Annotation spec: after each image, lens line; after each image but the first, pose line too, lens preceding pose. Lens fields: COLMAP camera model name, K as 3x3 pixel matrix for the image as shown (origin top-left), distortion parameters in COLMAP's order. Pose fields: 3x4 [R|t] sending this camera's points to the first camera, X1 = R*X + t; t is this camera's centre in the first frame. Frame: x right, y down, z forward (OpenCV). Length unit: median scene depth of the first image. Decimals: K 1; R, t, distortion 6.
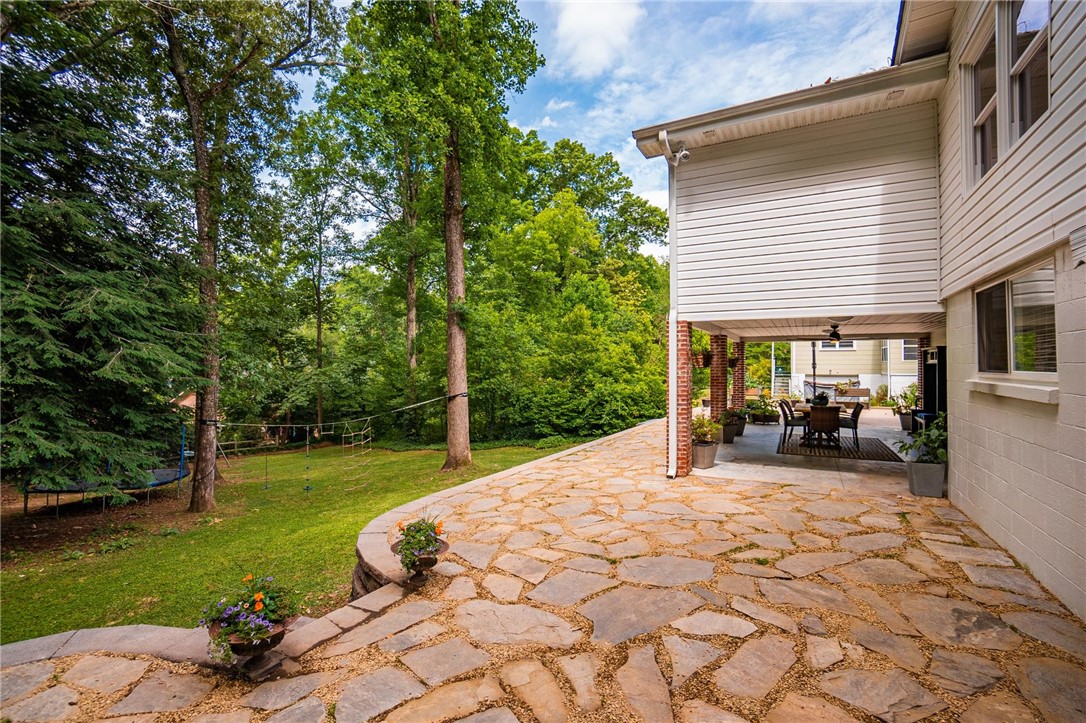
lens RADIAL K [[479.6, 0, 537.7], [0, 479.6, 362.4], [0, 0, 1]] dist [-0.064982, 0.024464]
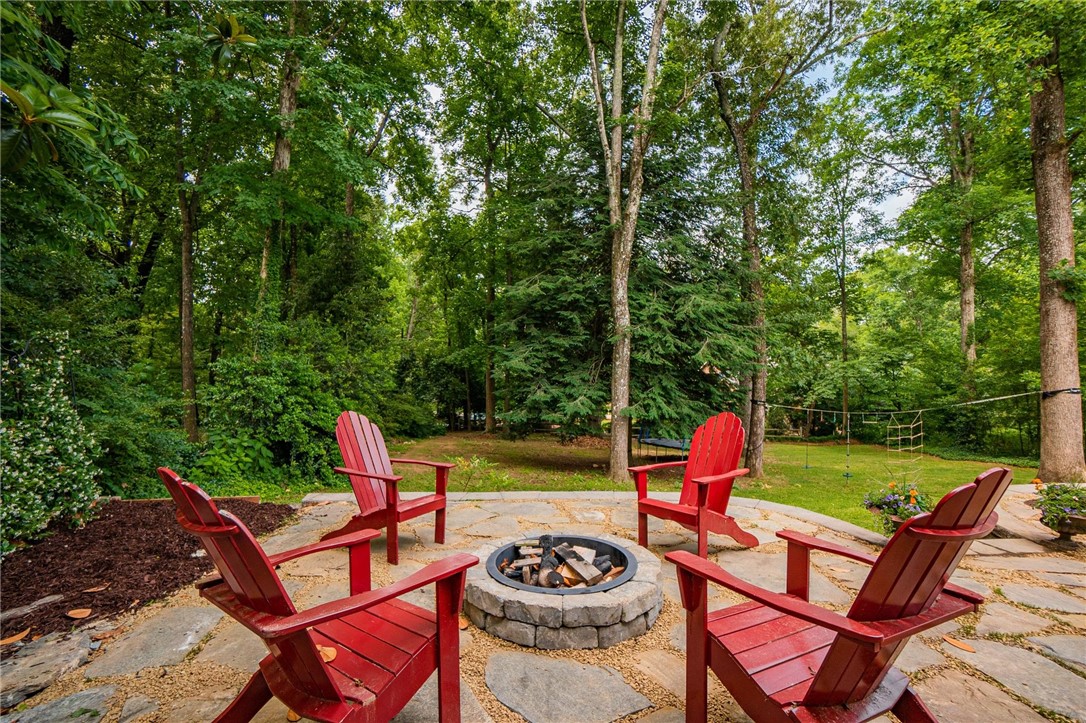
lens RADIAL K [[479.6, 0, 537.7], [0, 479.6, 362.4], [0, 0, 1]] dist [-0.064982, 0.024464]
pose [[0.546049, -0.001497, -0.837752, -0.006460], [0.005260, 0.999985, 0.001641, 0.009870], [0.837737, -0.005303, 0.546048, -0.046718]]
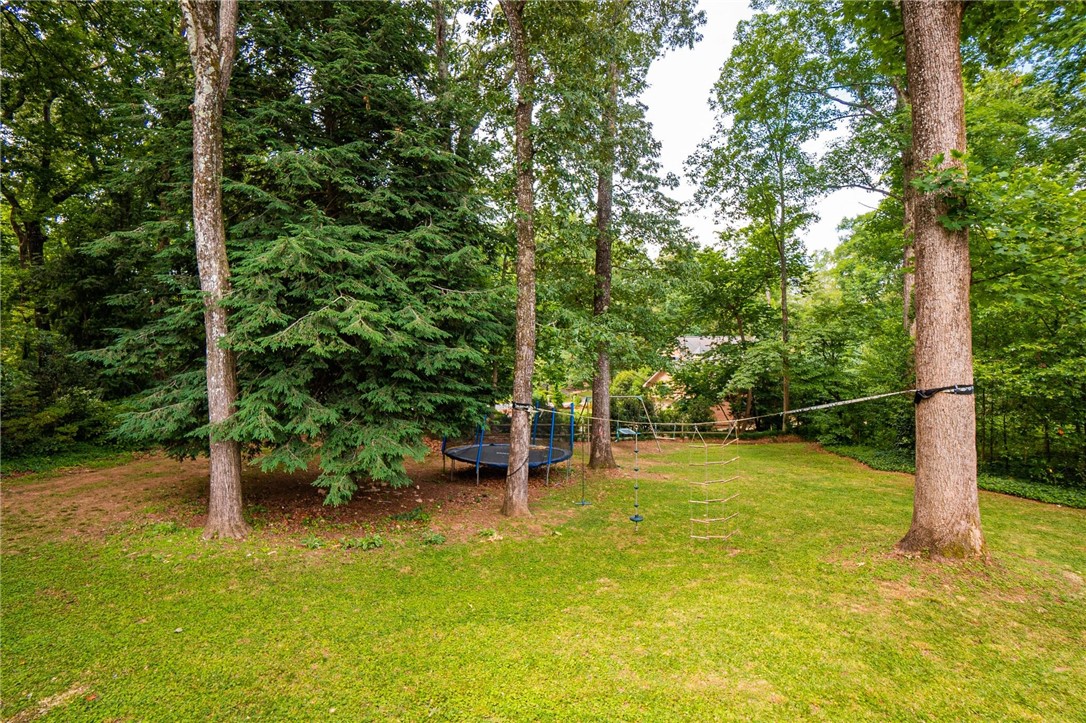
lens RADIAL K [[479.6, 0, 537.7], [0, 479.6, 362.4], [0, 0, 1]] dist [-0.064982, 0.024464]
pose [[0.523998, 0.018494, -0.851519, -0.001828], [0.020060, 0.999219, 0.034046, 0.012461], [0.851483, -0.034921, 0.523218, 0.267060]]
